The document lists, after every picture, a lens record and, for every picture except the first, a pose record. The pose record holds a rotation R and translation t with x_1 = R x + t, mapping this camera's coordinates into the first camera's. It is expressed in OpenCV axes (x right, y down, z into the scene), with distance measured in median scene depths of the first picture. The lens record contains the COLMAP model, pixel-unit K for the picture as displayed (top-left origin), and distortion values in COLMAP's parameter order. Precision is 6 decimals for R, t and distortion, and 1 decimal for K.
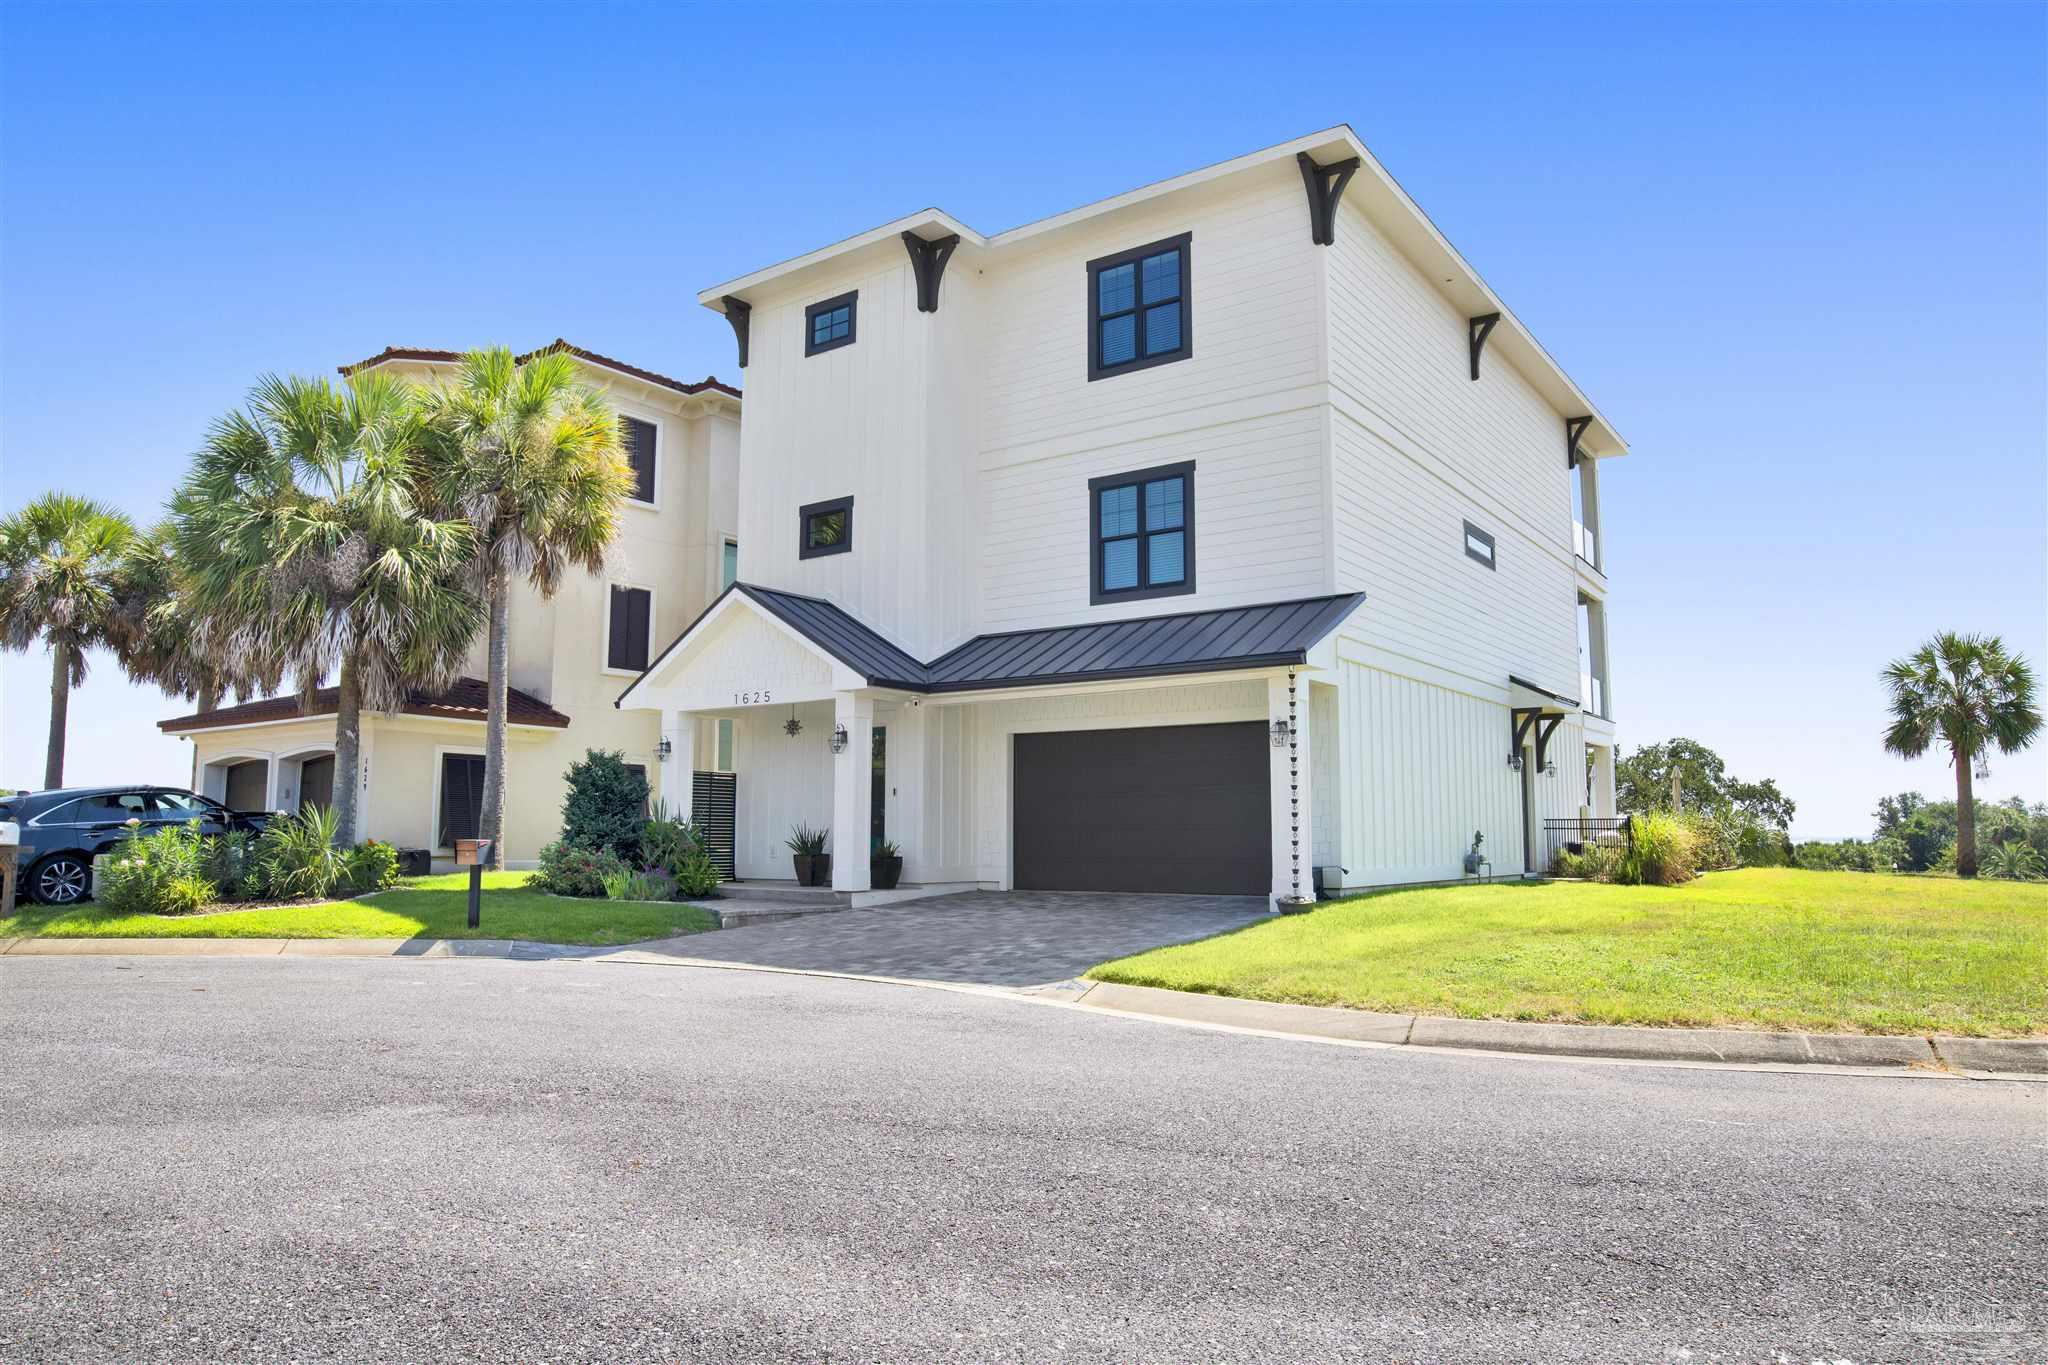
lens RADIAL K [[1291.5, 0, 1026.0], [0, 1291.5, 686.7], [0, 0, 1]] dist [-0.034590, -0.006468]
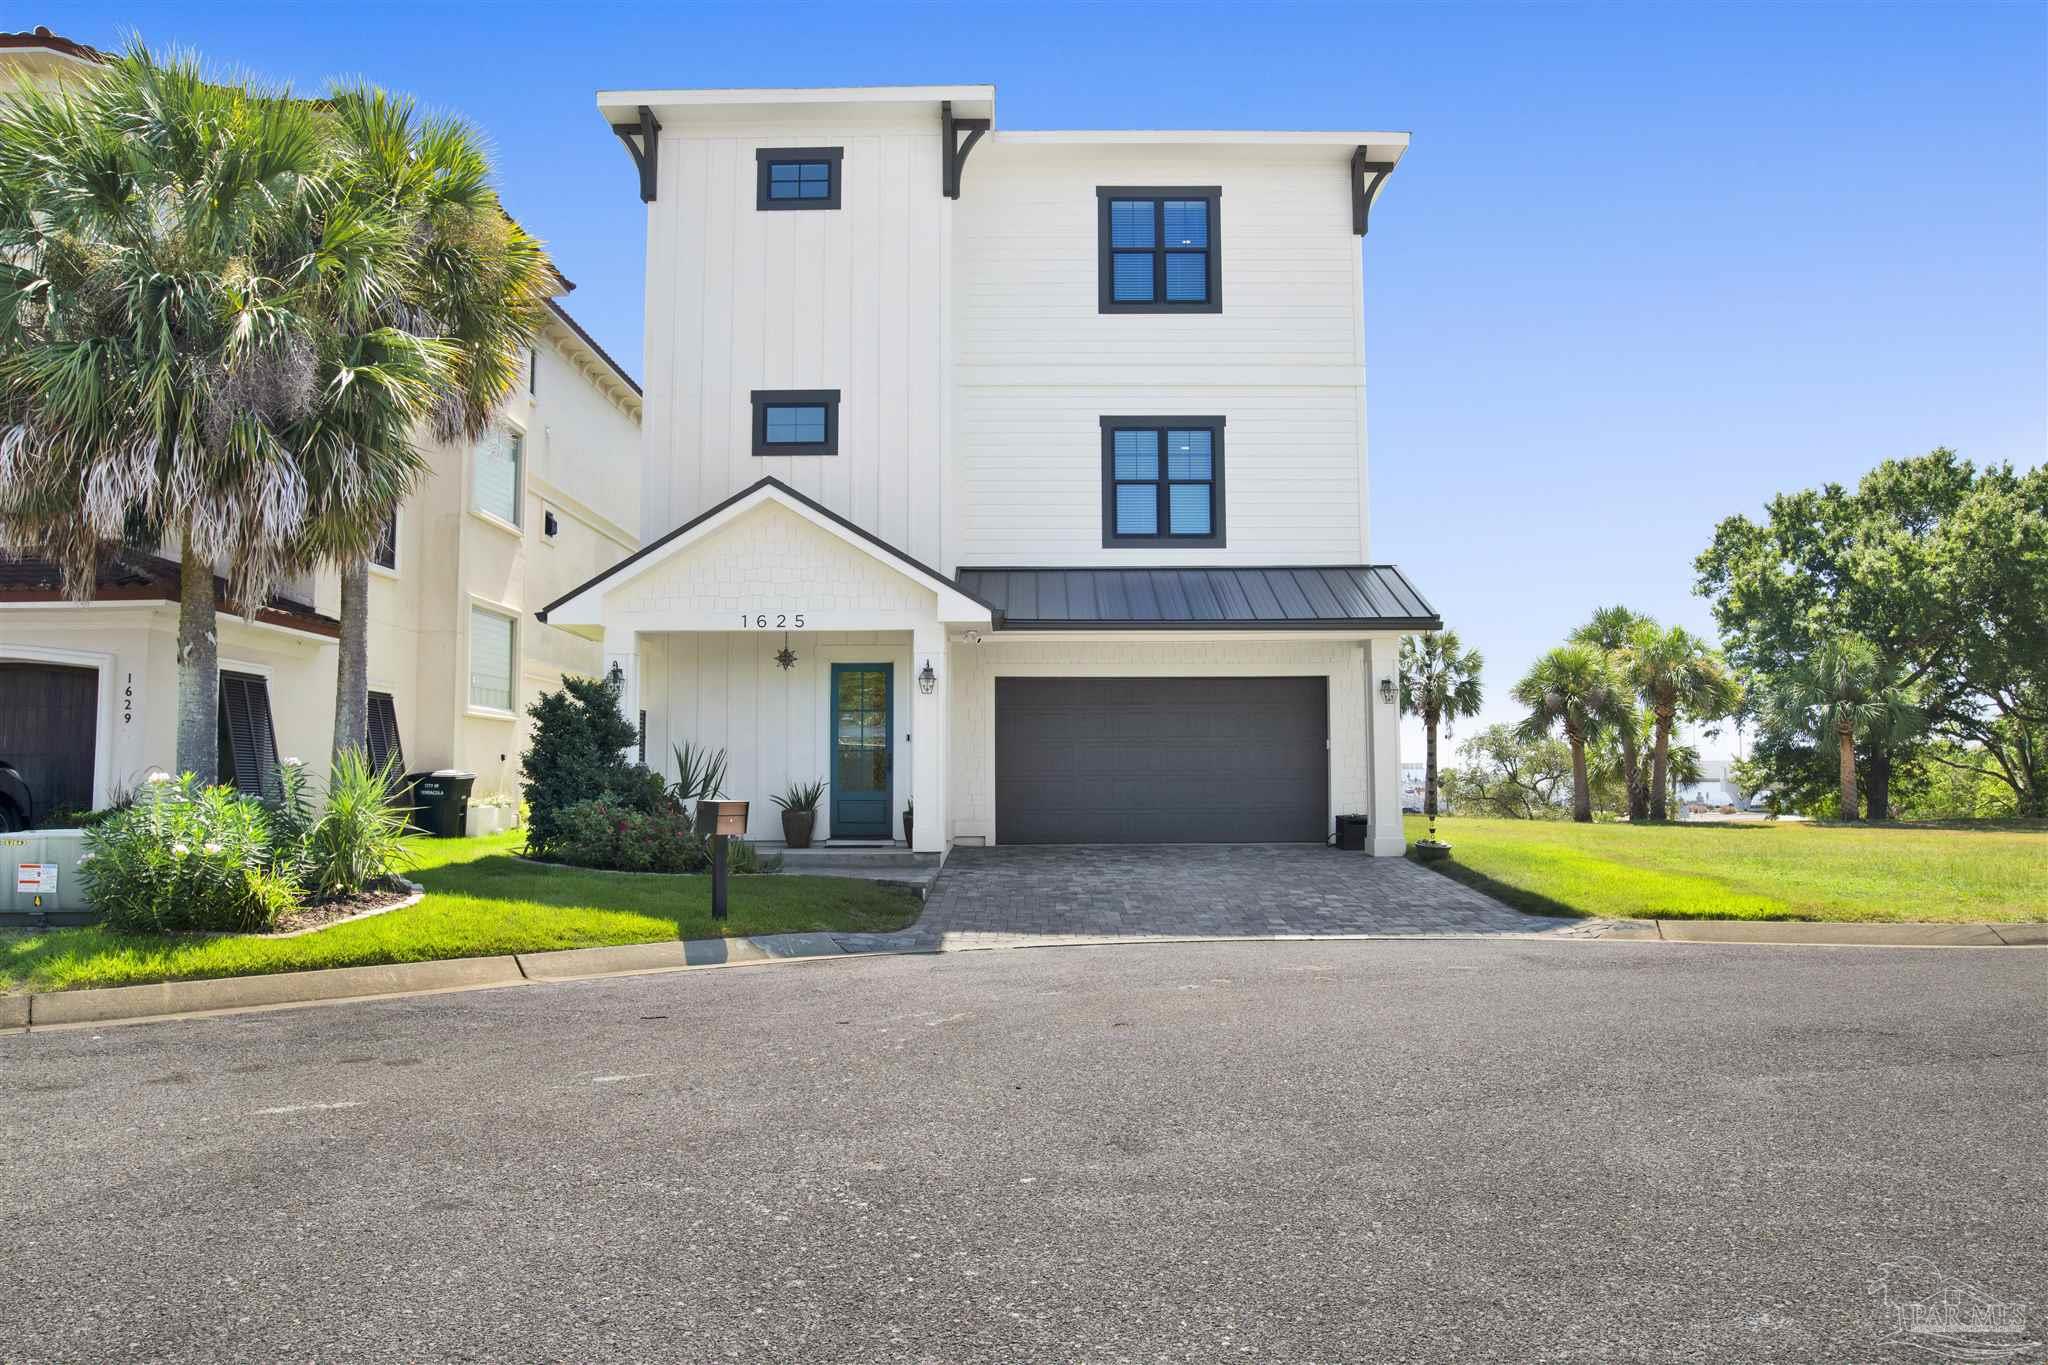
lens RADIAL K [[1296.4, 0, 1006.4], [0, 1296.4, 691.5], [0, 0, 1]] dist [-0.044633, -0.002642]
pose [[0.823121, 0.034628, 0.566809, -0.557702], [-0.059874, 0.997868, 0.025987, 0.023441], [-0.564700, -0.055328, 0.823439, 0.240530]]
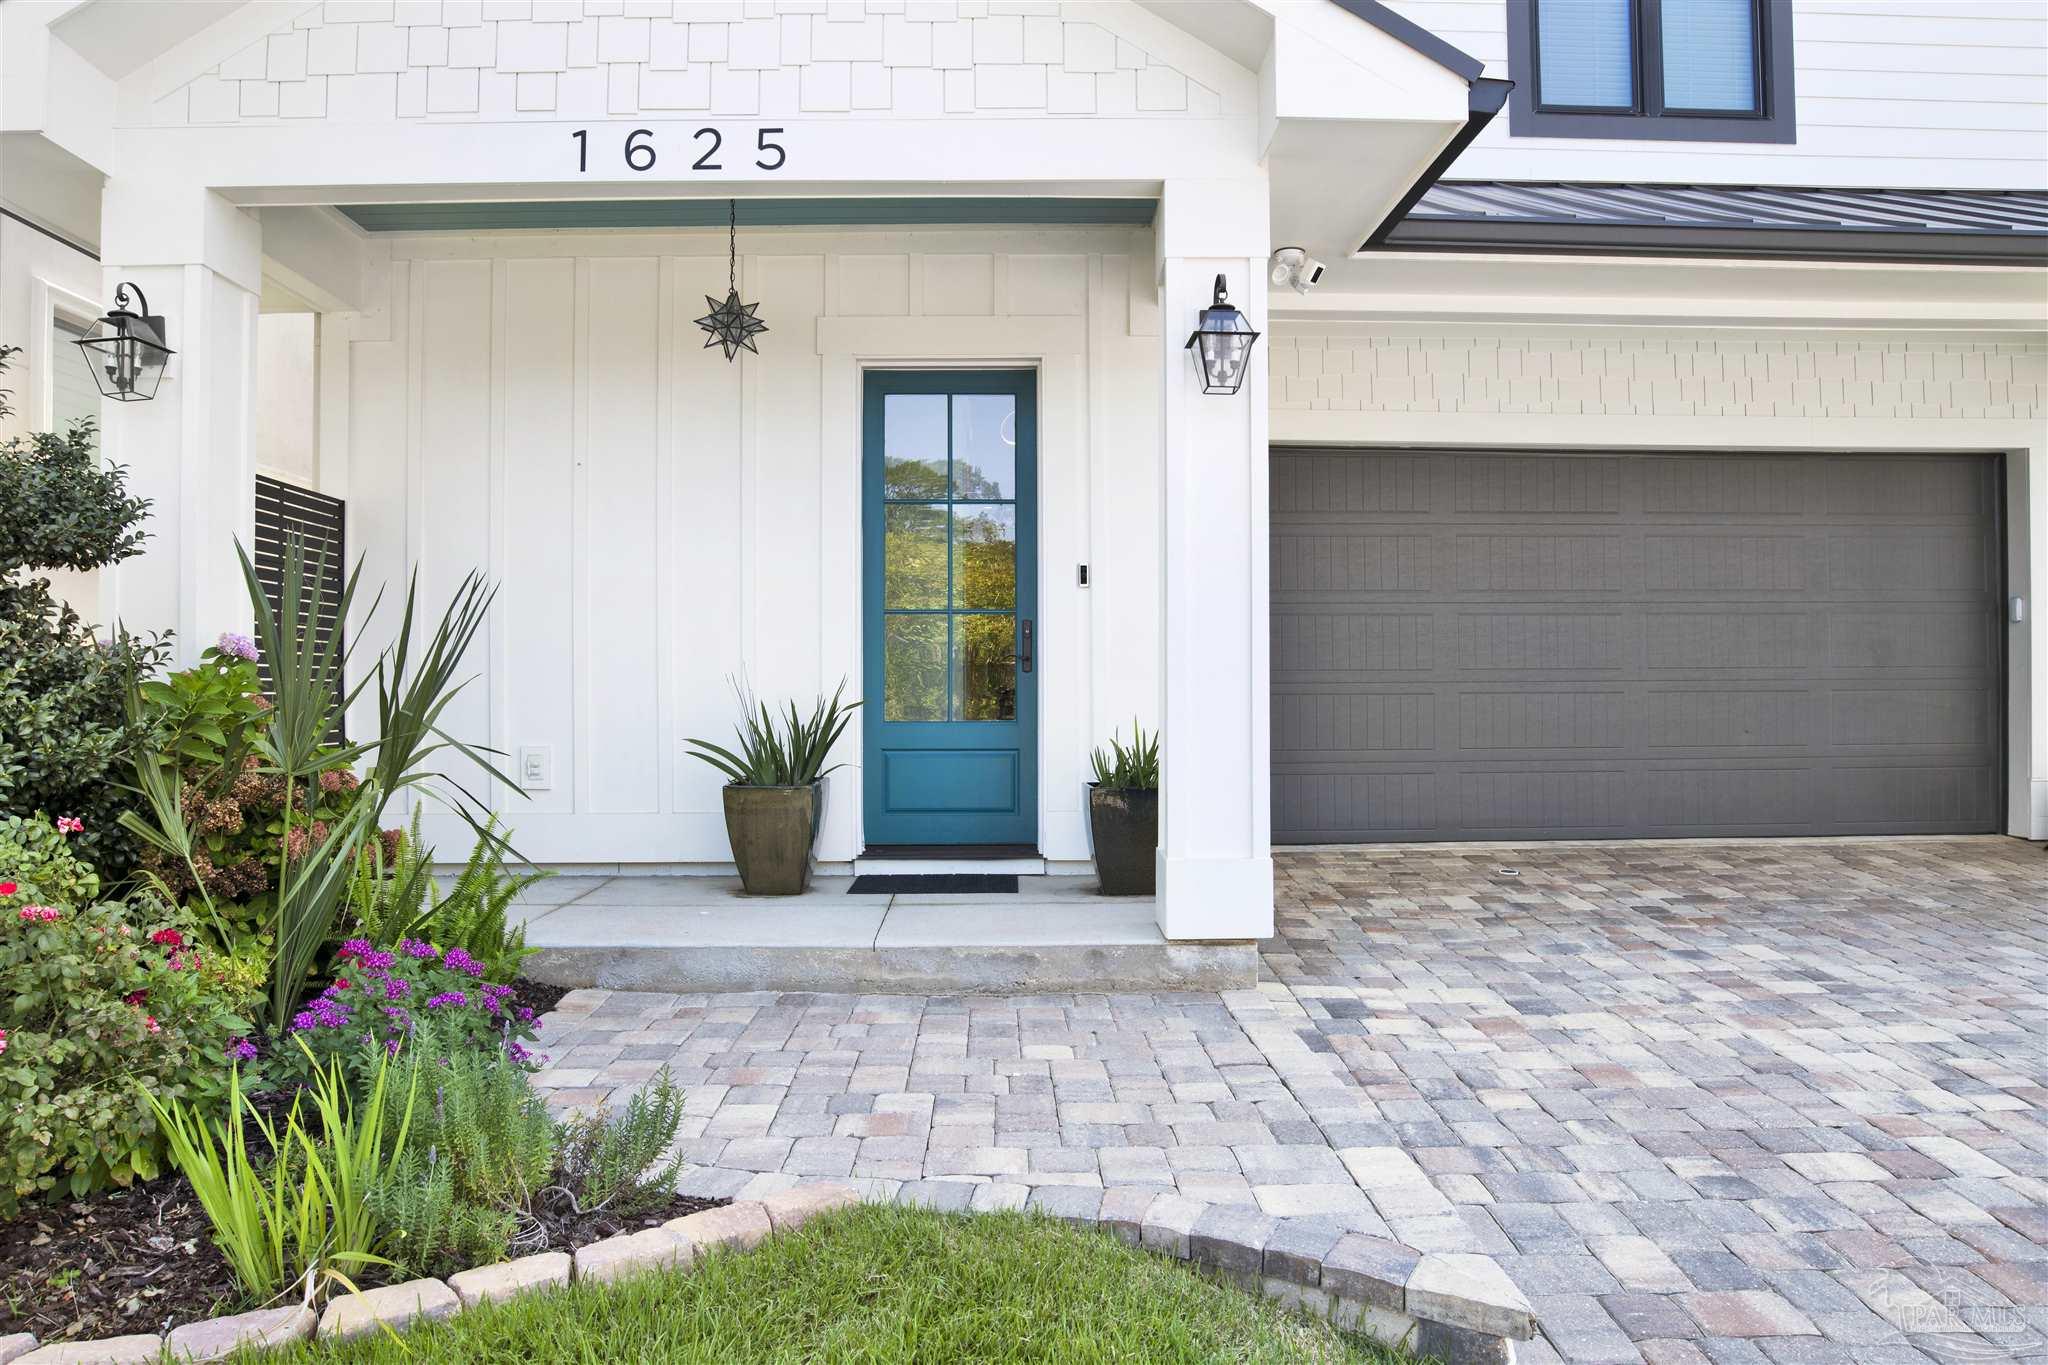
lens RADIAL K [[1263.7, 0, 1044.7], [0, 1263.7, 683.4], [0, 0, 1]] dist [-0.060660, 0.019217]
pose [[0.795339, -0.000569, 0.606164, -0.300469], [-0.061833, 0.994707, 0.082065, 0.084484], [-0.603003, -0.102751, 0.791094, 0.771846]]
